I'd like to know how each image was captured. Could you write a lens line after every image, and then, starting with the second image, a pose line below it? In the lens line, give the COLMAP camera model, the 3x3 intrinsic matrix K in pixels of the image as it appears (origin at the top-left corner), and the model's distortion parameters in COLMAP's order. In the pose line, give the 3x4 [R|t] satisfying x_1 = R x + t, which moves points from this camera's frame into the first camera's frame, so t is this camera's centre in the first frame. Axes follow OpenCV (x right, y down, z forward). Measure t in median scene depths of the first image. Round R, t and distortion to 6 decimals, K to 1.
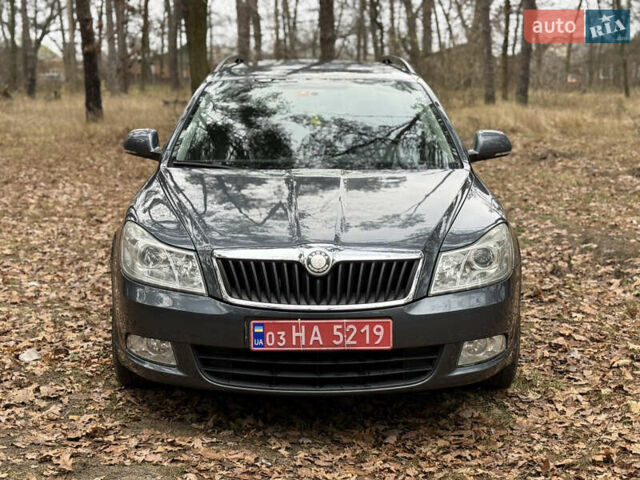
lens RADIAL K [[896.7, 0, 320.0], [0, 896.7, 240.0], [0, 0, 1]] dist [0.168445, -0.265056]
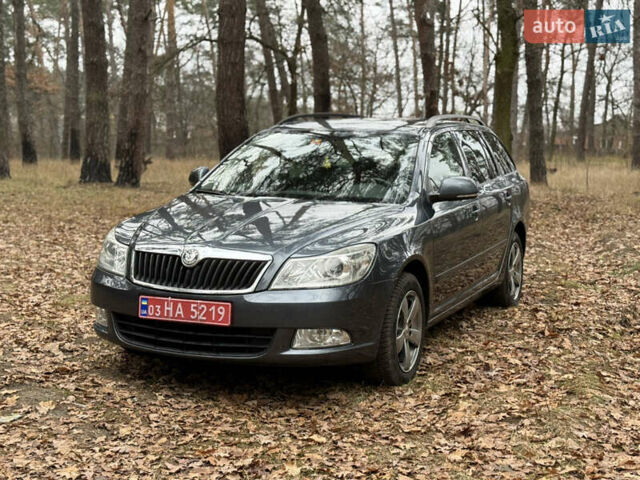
lens RADIAL K [[1020.4, 0, 320.0], [0, 1020.4, 240.0], [0, 0, 1]] dist [0.165460, -0.202529]
pose [[0.910999, 0.060522, -0.407944, 0.800587], [-0.083001, 0.995839, -0.037612, 0.040879], [0.403970, 0.068125, 0.912232, -0.321511]]
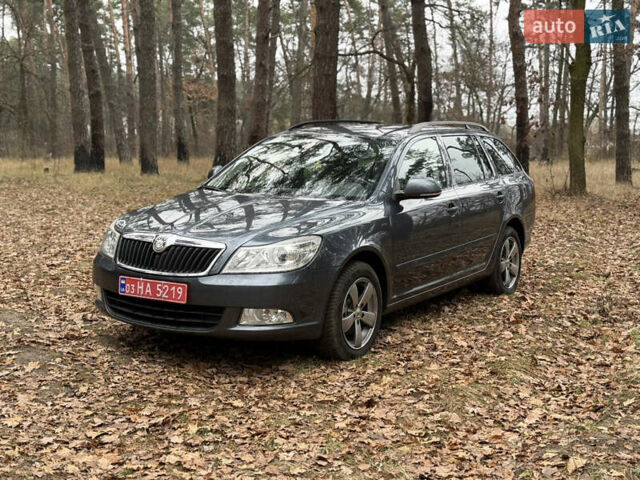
lens RADIAL K [[896.7, 0, 320.0], [0, 896.7, 240.0], [0, 0, 1]] dist [0.168445, -0.265056]
pose [[0.835871, 0.083511, -0.542537, 1.091620], [-0.106606, 0.994238, -0.011205, 0.005592], [0.538475, 0.067204, 0.839957, -0.175390]]
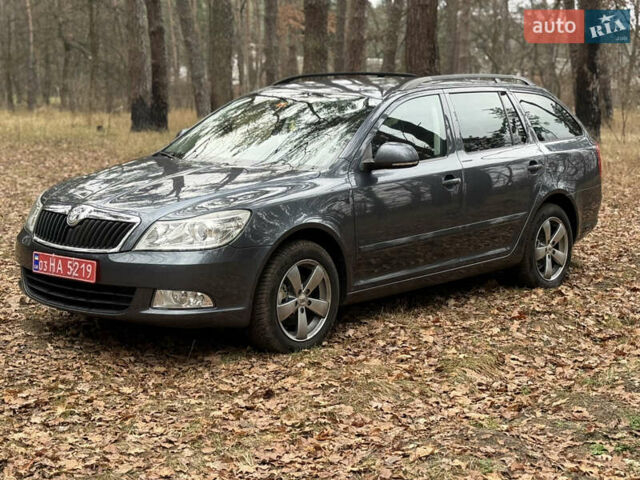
lens RADIAL K [[1241.4, 0, 320.0], [0, 1241.4, 240.0], [0, 0, 1]] dist [0.144412, 0.029317]
pose [[0.745466, 0.104046, -0.658372, 1.587120], [-0.122126, 0.992341, 0.018543, -0.022267], [0.655259, 0.066582, 0.752464, -0.220768]]
